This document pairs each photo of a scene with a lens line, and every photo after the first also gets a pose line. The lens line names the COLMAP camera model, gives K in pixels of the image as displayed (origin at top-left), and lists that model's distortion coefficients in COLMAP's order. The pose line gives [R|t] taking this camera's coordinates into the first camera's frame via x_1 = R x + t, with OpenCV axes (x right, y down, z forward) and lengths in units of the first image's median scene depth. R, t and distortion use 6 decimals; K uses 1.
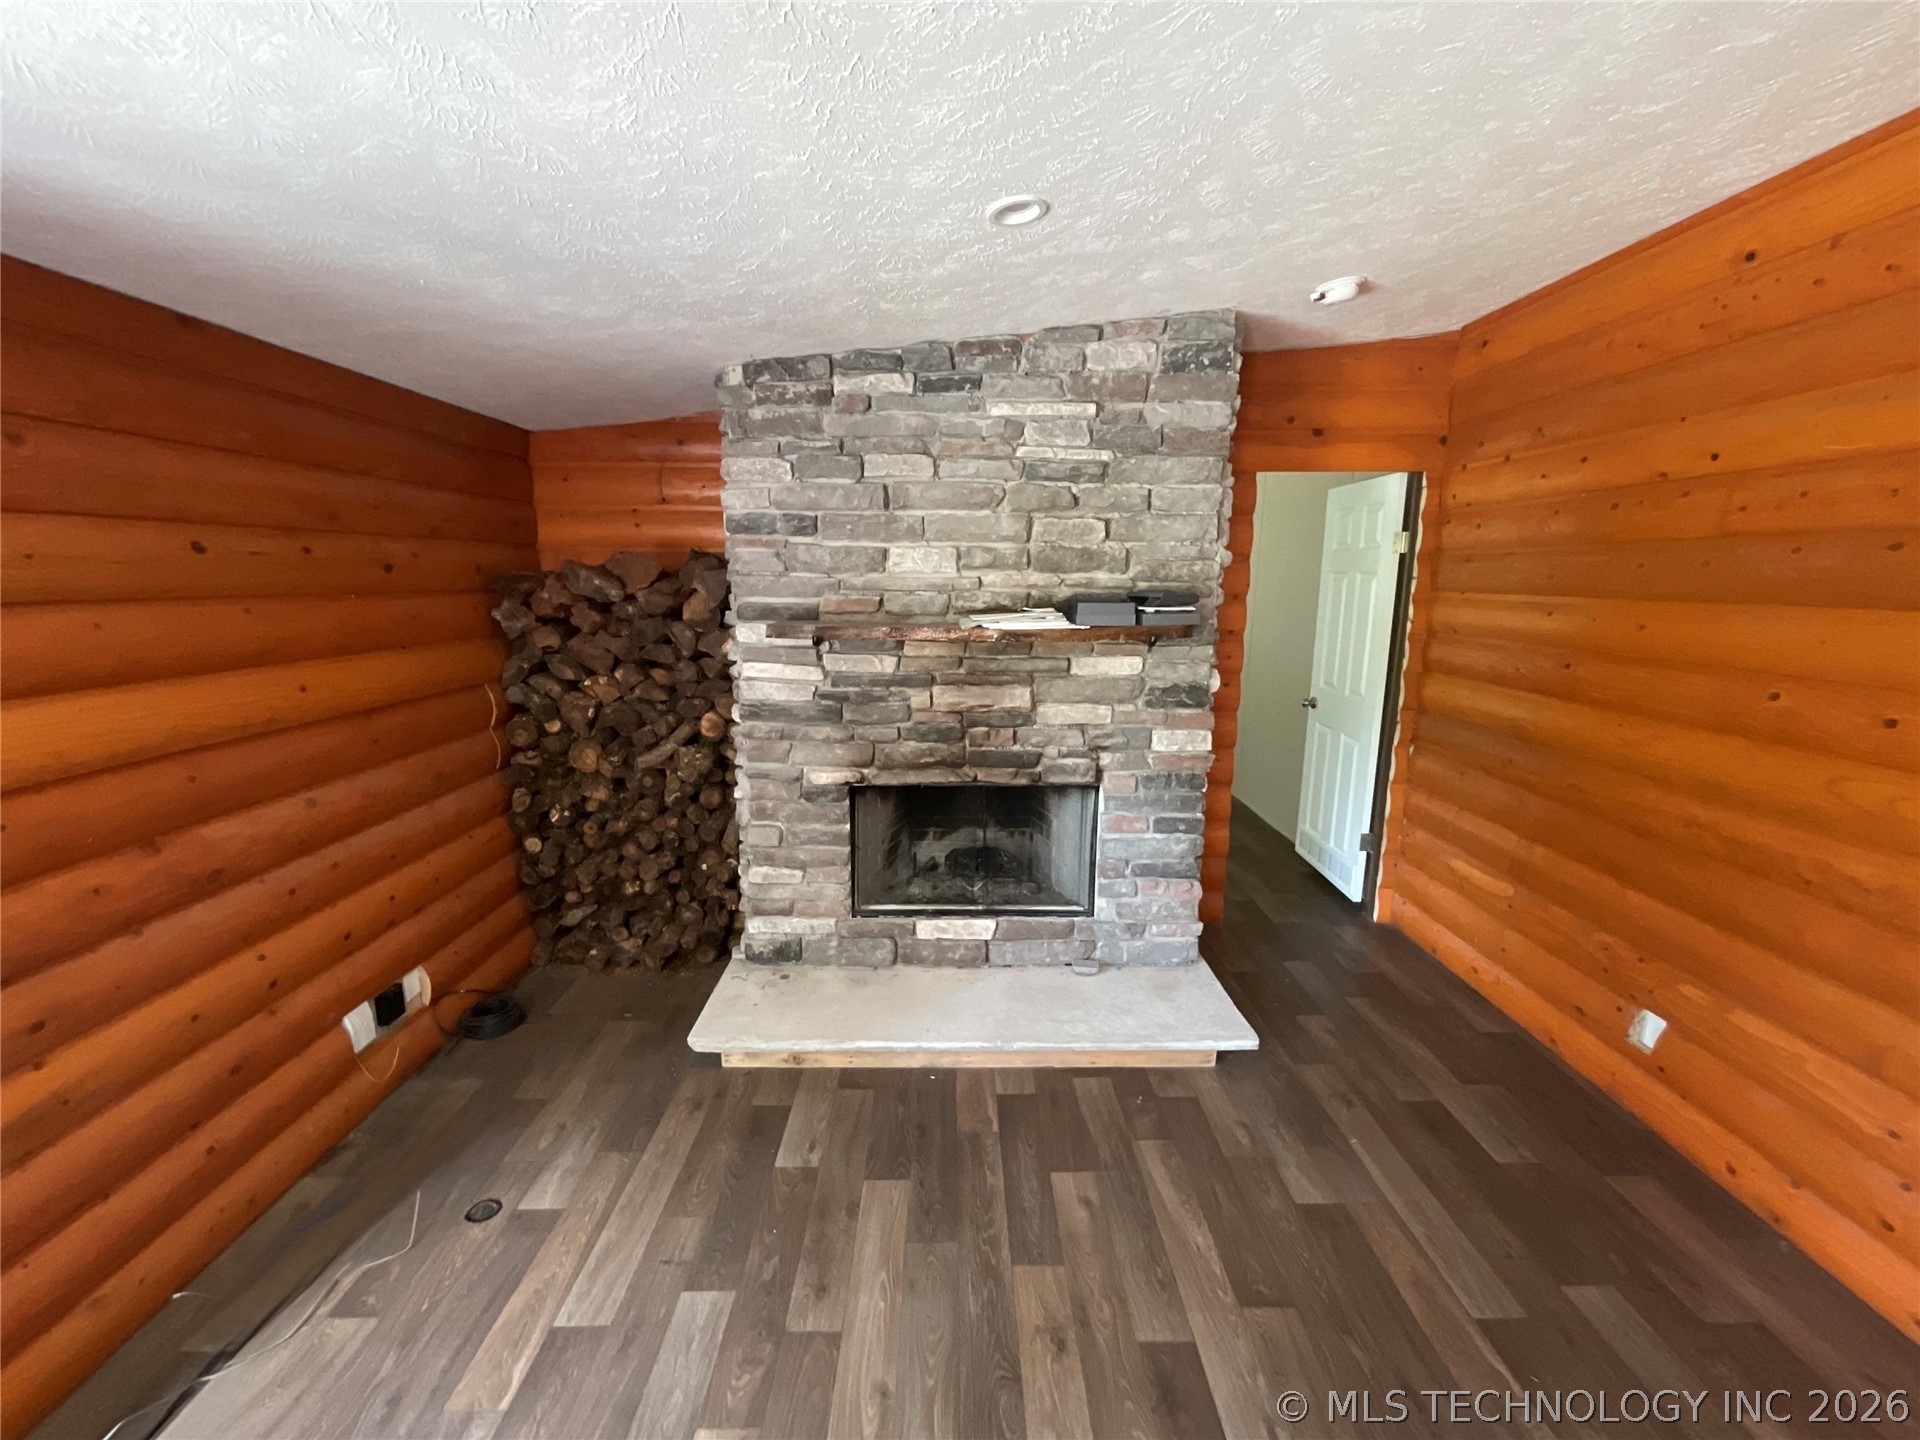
lens RADIAL K [[768.9, 0, 961.4], [0, 768.9, 719.9], [0, 0, 1]] dist [-0.012878, -0.000098]
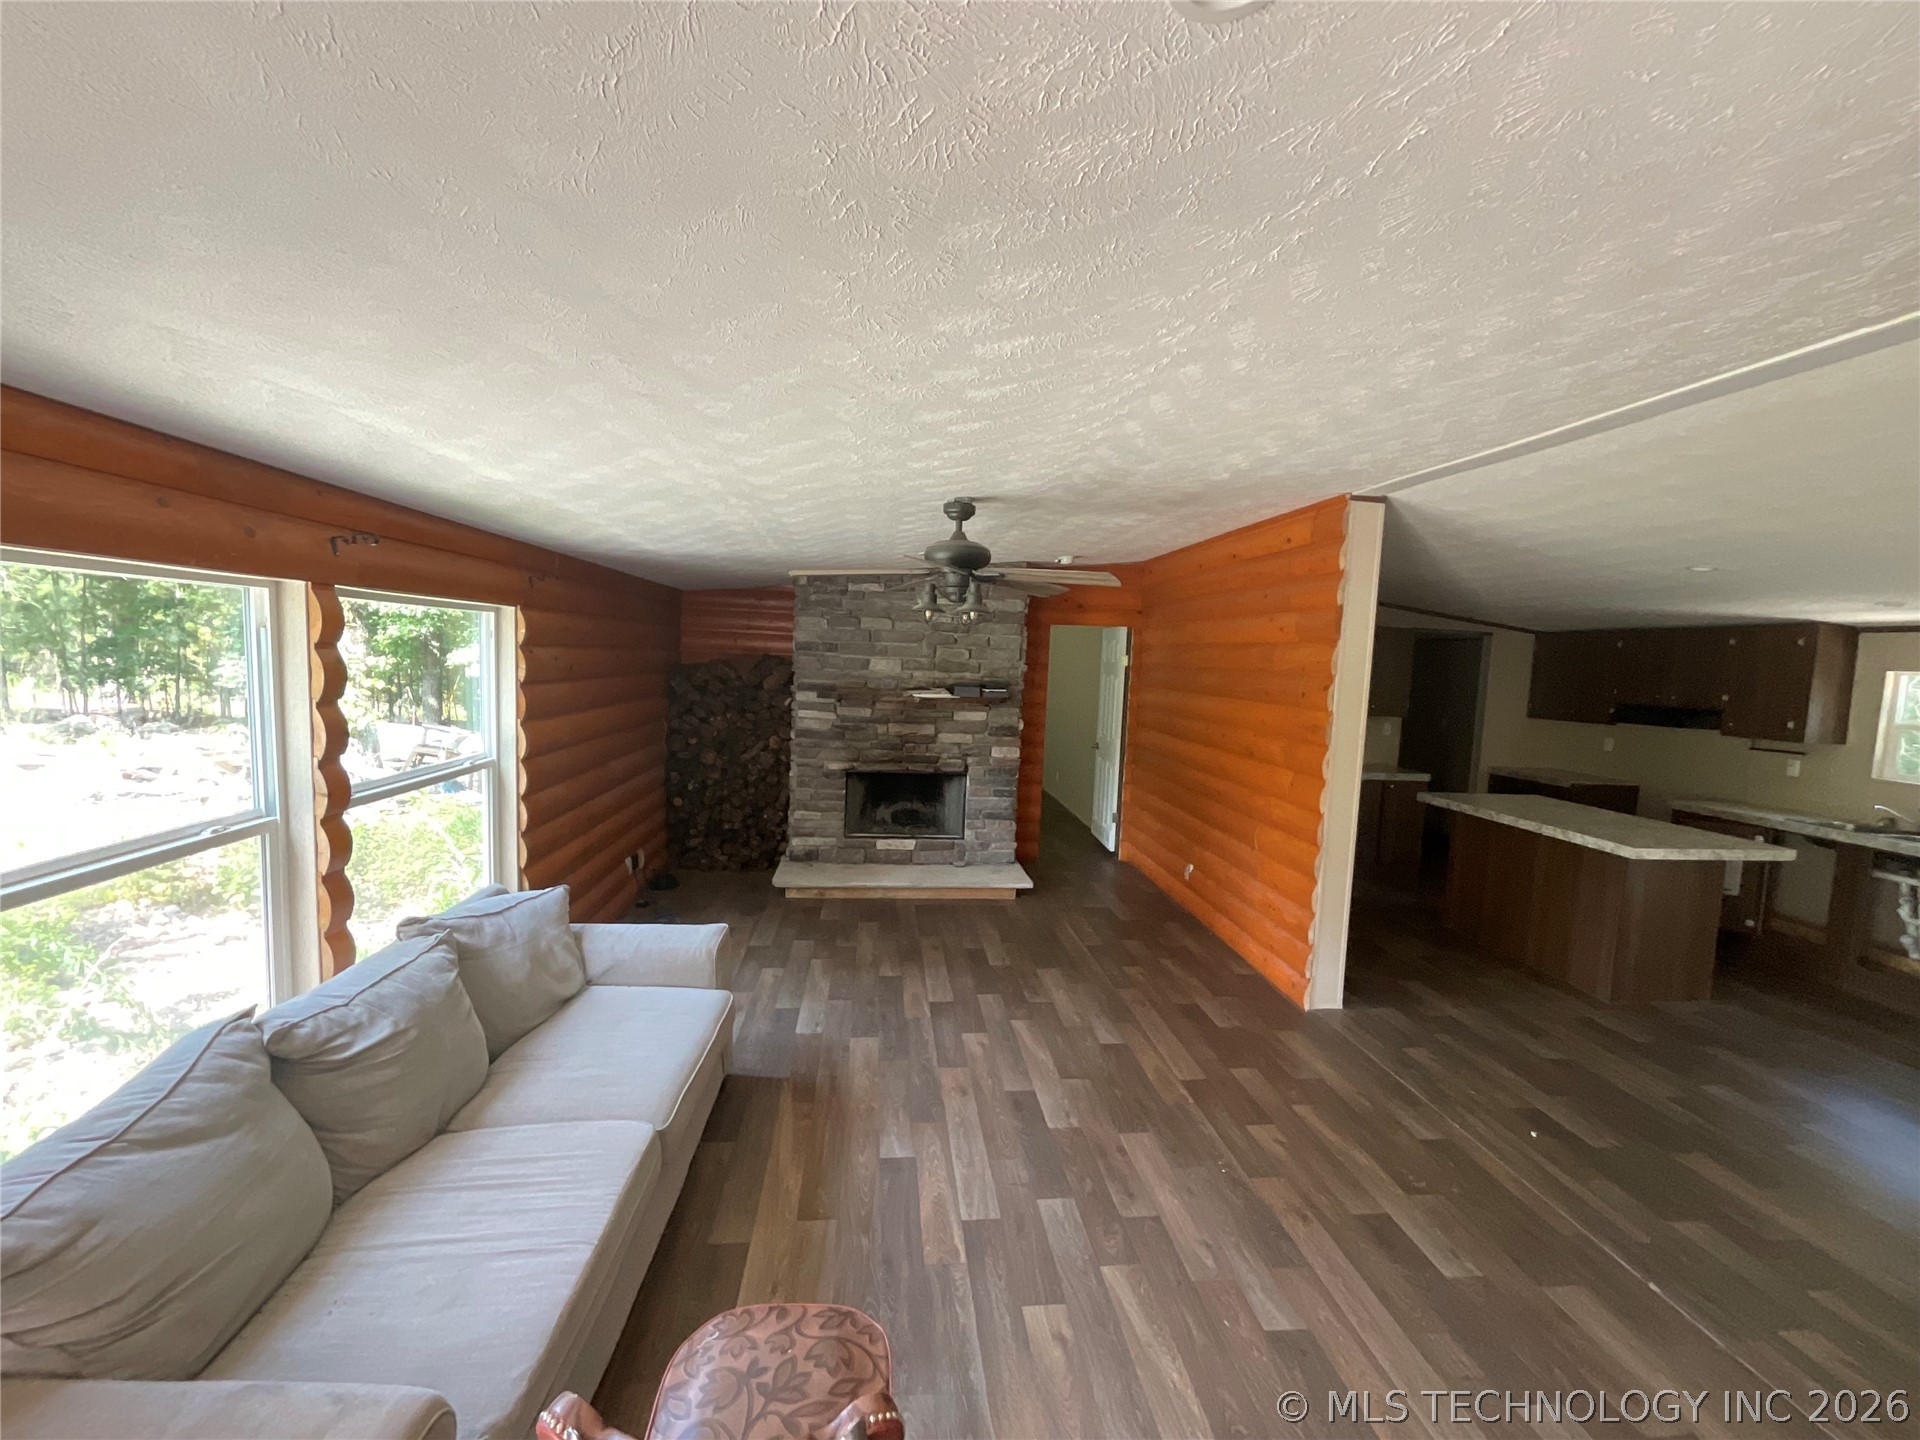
lens RADIAL K [[776.6, 0, 962.0], [0, 776.6, 722.1], [0, 0, 1]] dist [-0.012380, 0.009754]
pose [[0.994961, 0.024790, 0.097151, -0.043127], [-0.015063, 0.994913, -0.099608, 0.160034], [-0.099126, 0.097643, 0.990273, -1.121848]]
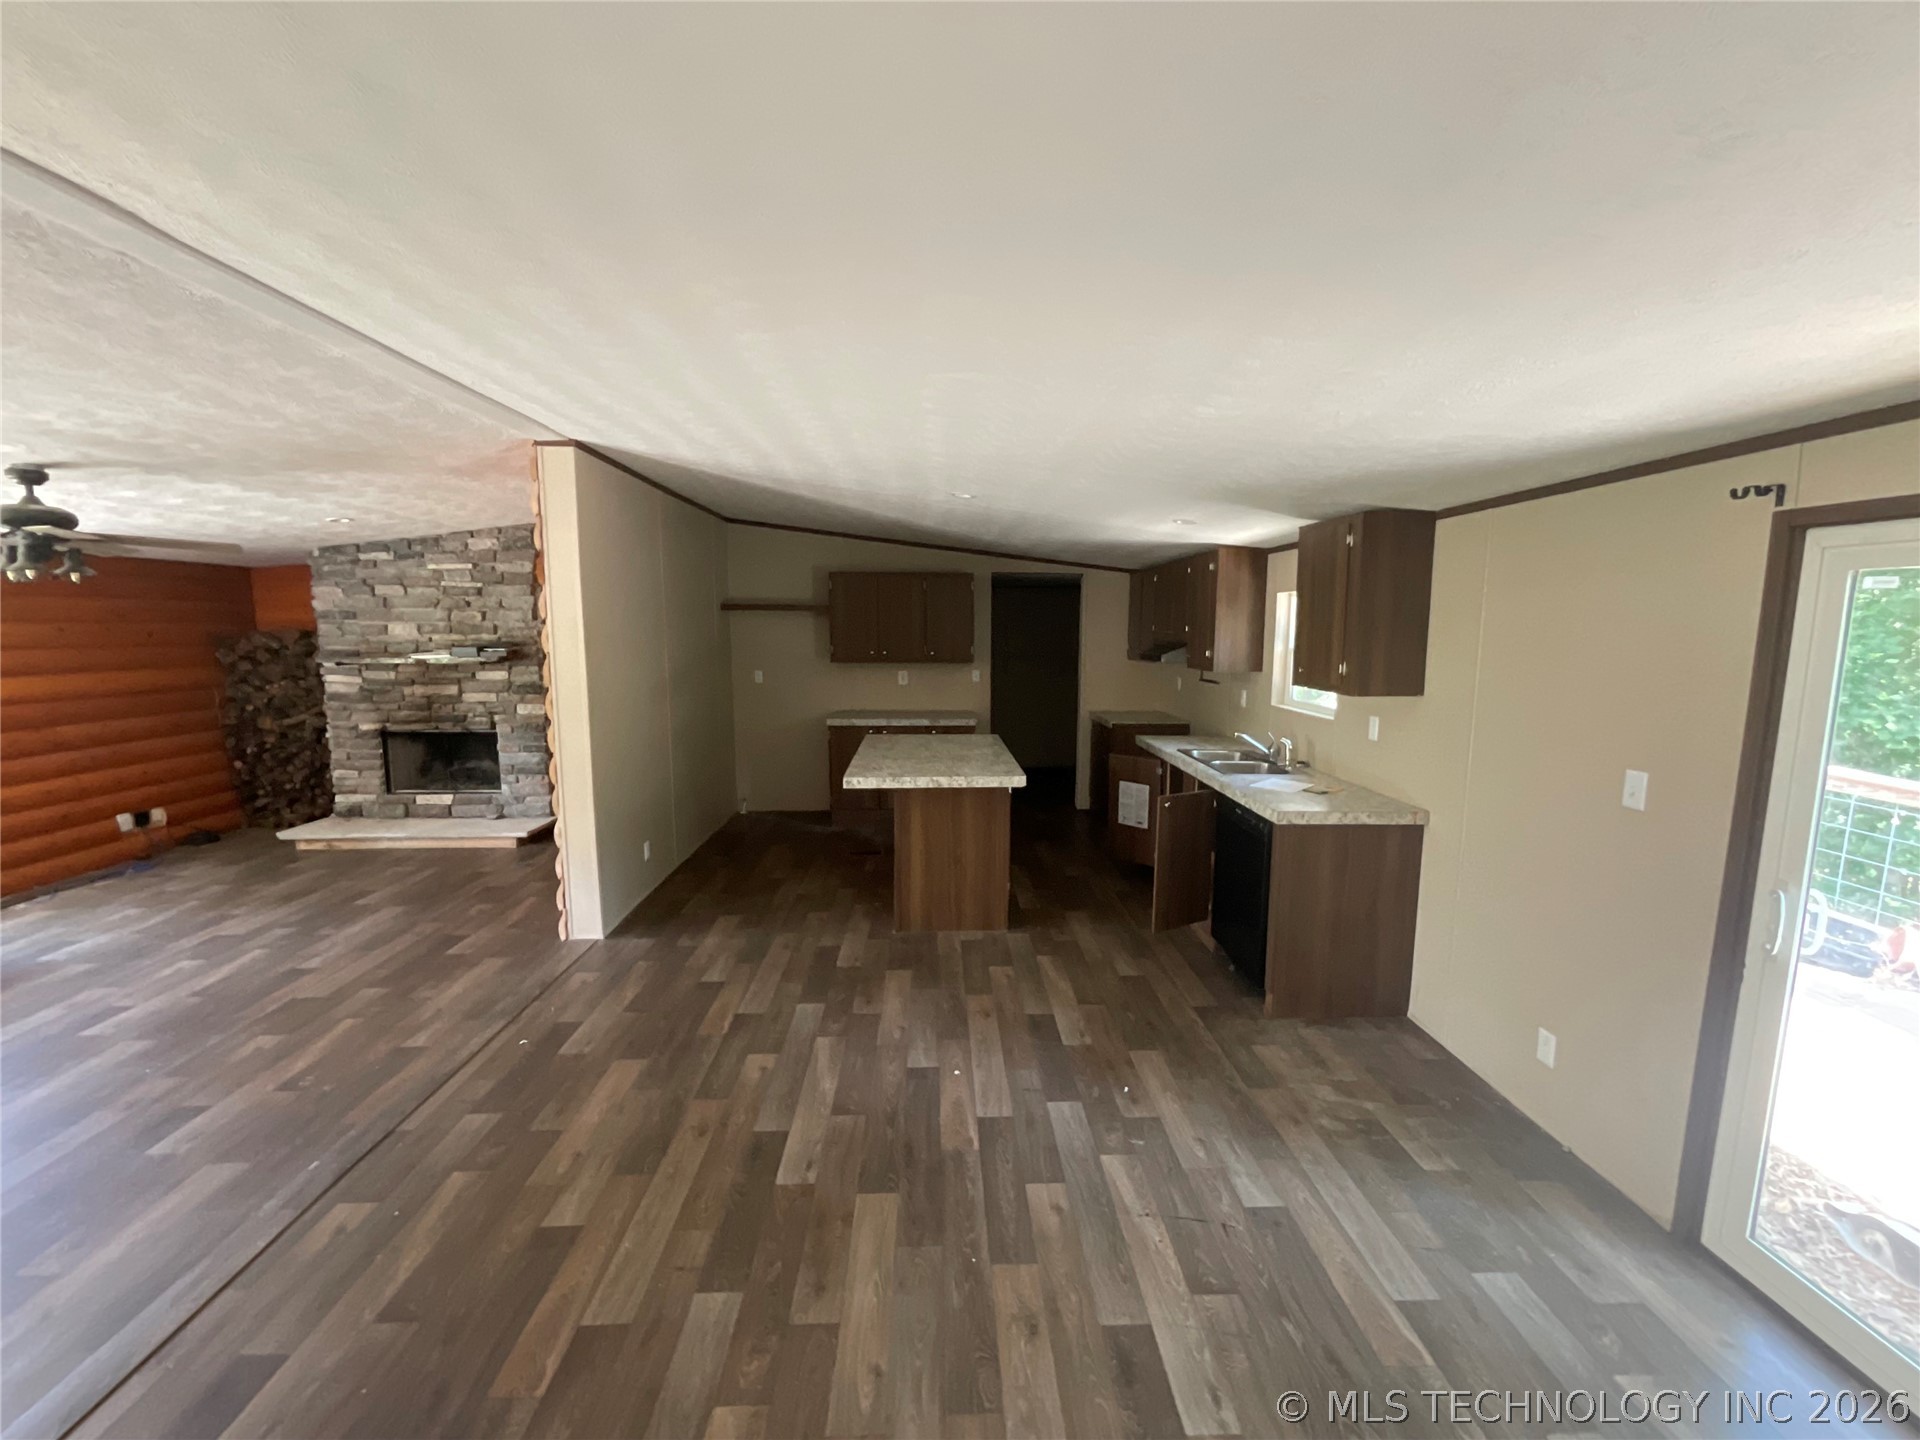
lens RADIAL K [[776.6, 0, 962.0], [0, 776.6, 722.1], [0, 0, 1]] dist [-0.012380, 0.009754]
pose [[0.999695, -0.009018, 0.022988, 1.482032], [0.010464, 0.997920, -0.063609, 0.219542], [-0.022367, 0.063831, 0.997710, -1.255807]]
